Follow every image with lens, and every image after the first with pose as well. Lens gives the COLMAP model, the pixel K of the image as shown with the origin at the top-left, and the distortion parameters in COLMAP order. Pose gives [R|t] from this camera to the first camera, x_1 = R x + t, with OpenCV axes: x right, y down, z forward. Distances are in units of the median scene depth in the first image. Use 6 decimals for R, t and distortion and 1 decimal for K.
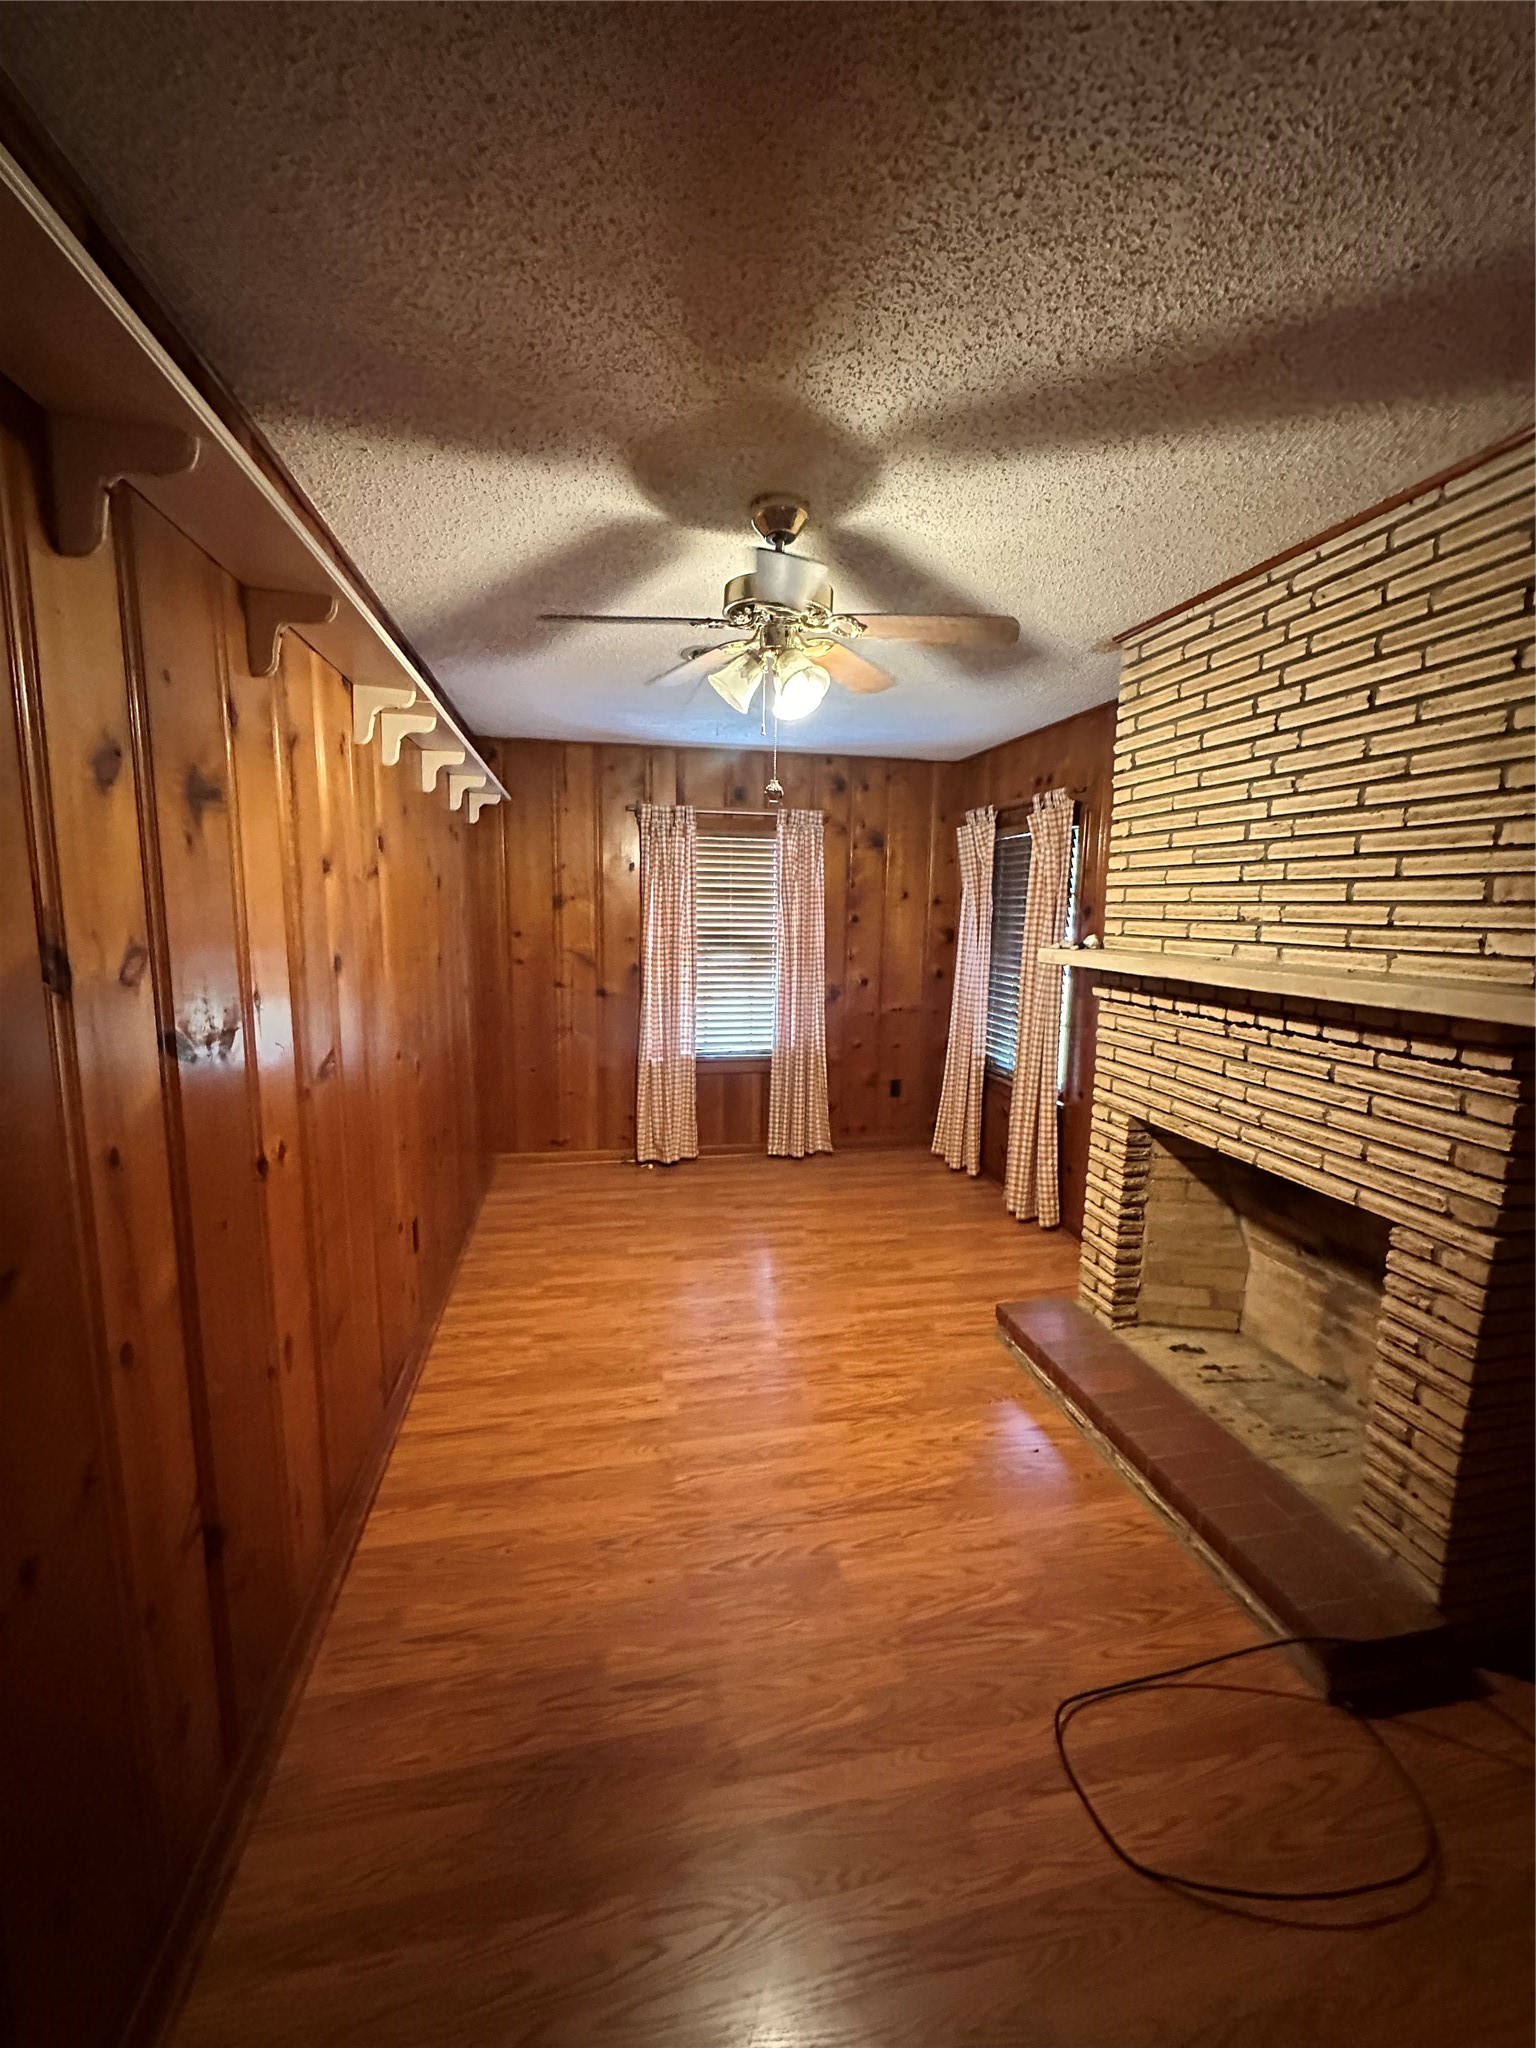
lens RADIAL K [[815.1, 0, 768.0], [0, 815.1, 1024.0], [0, 0, 1]] dist [-0.005300, 0.000168]
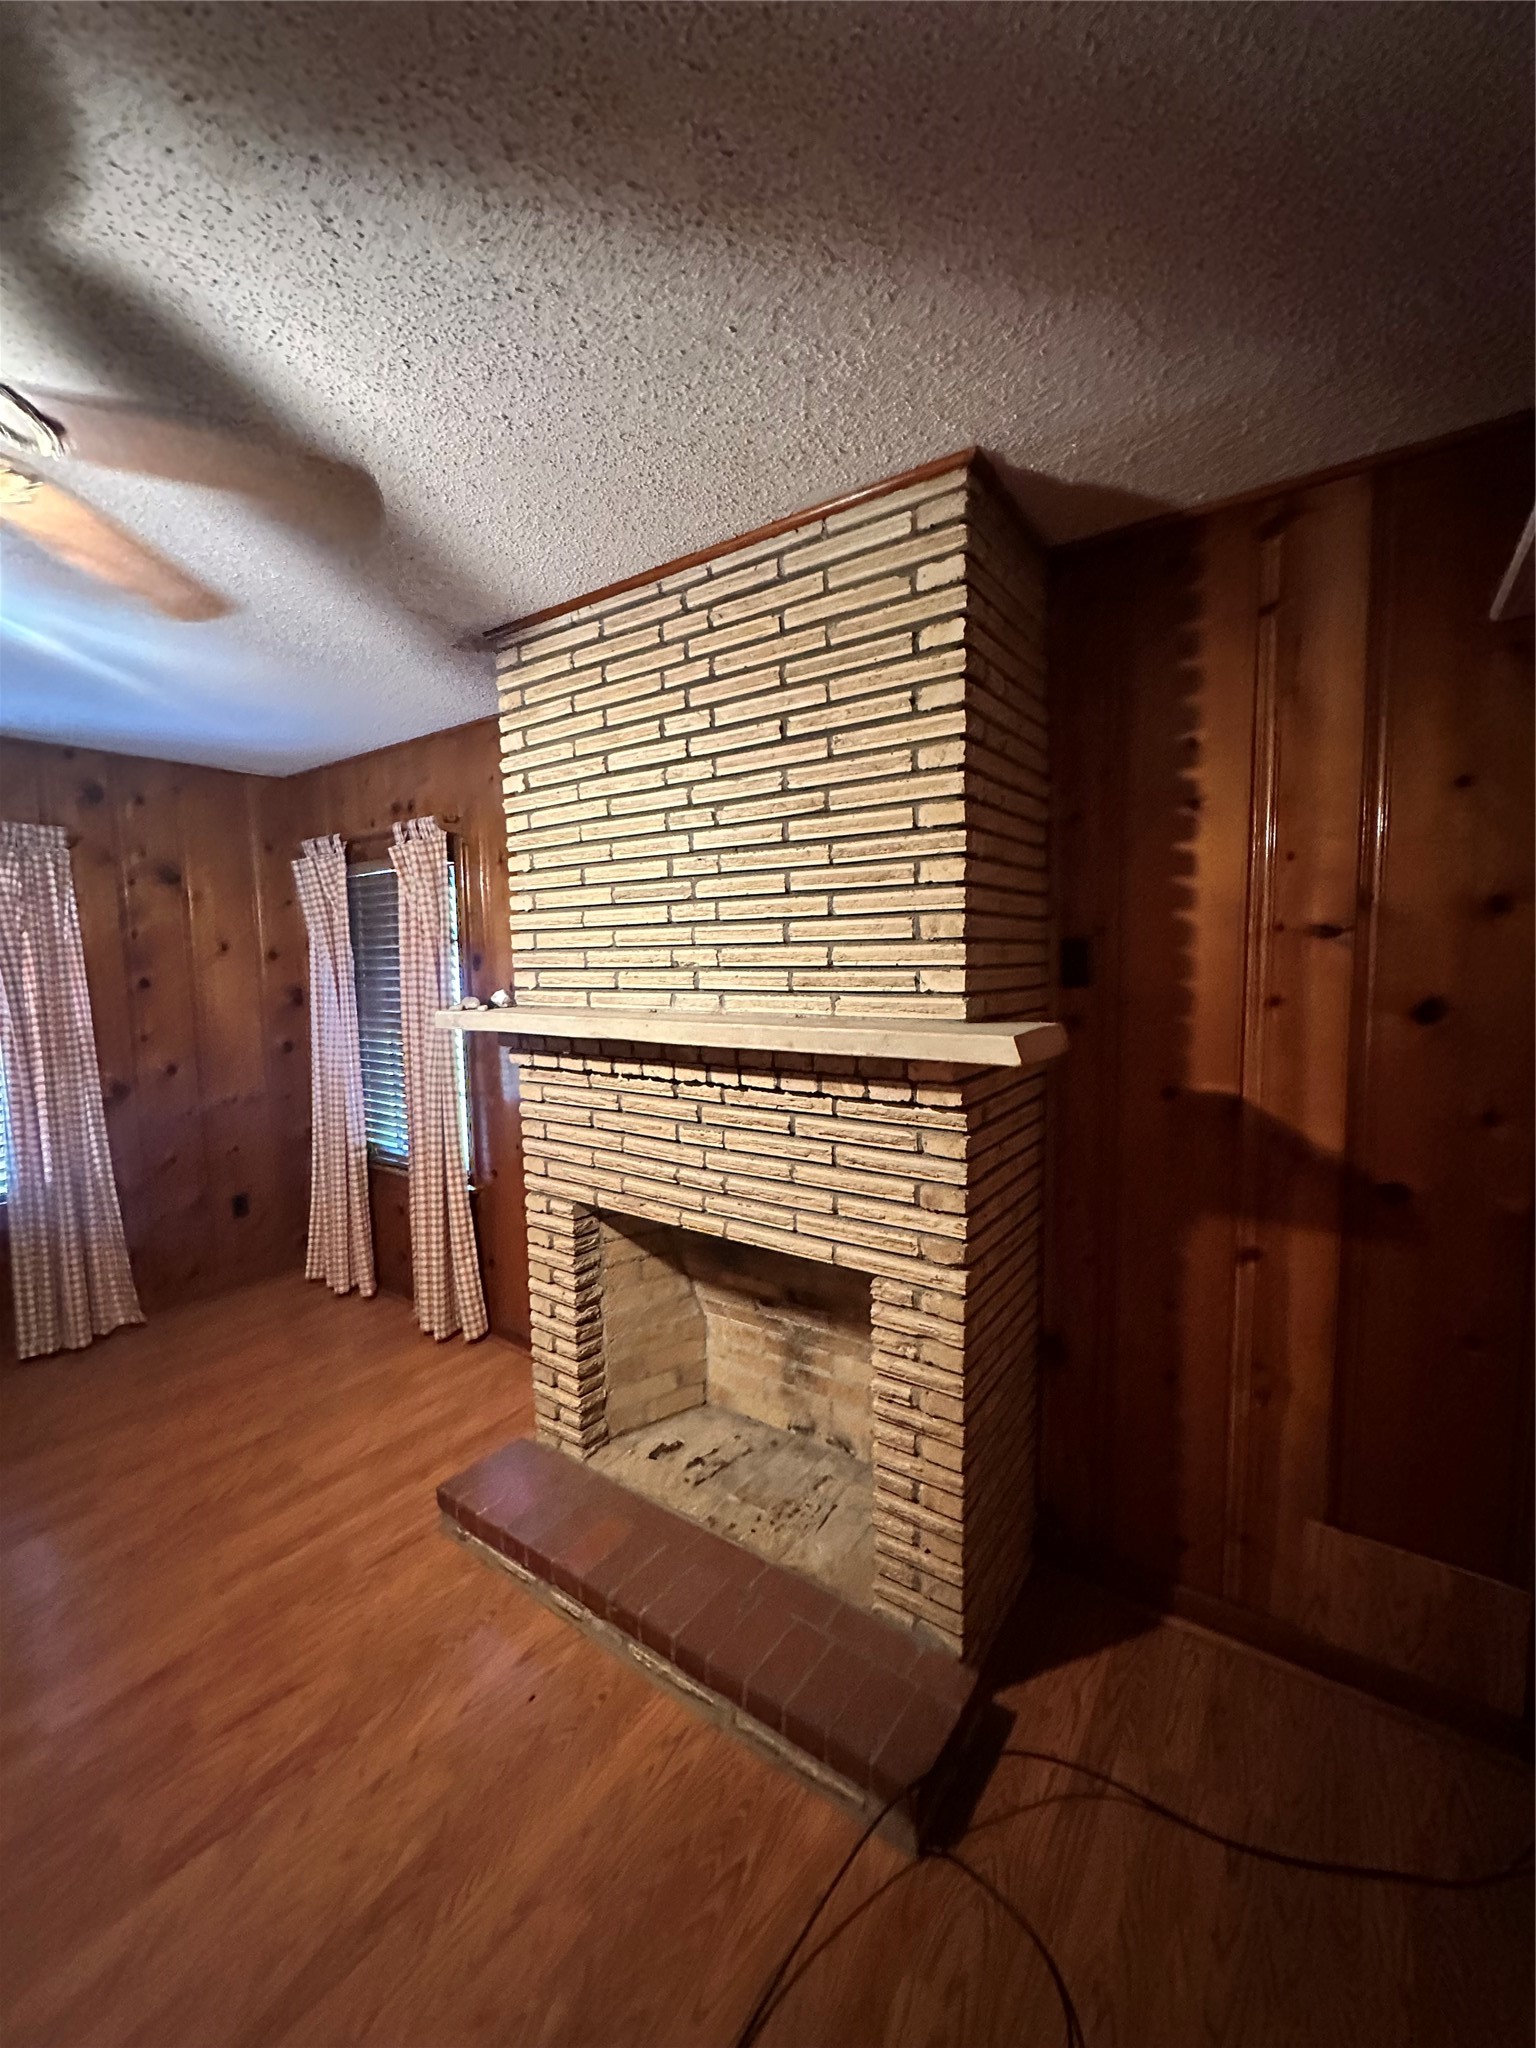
lens RADIAL K [[815.1, 0, 768.0], [0, 815.1, 1024.0], [0, 0, 1]] dist [-0.005300, 0.000168]
pose [[0.729182, -0.088989, 0.678509, 0.045371], [0.127653, 0.991793, -0.007108, -0.044494], [-0.672309, 0.091797, 0.734557, 0.277747]]
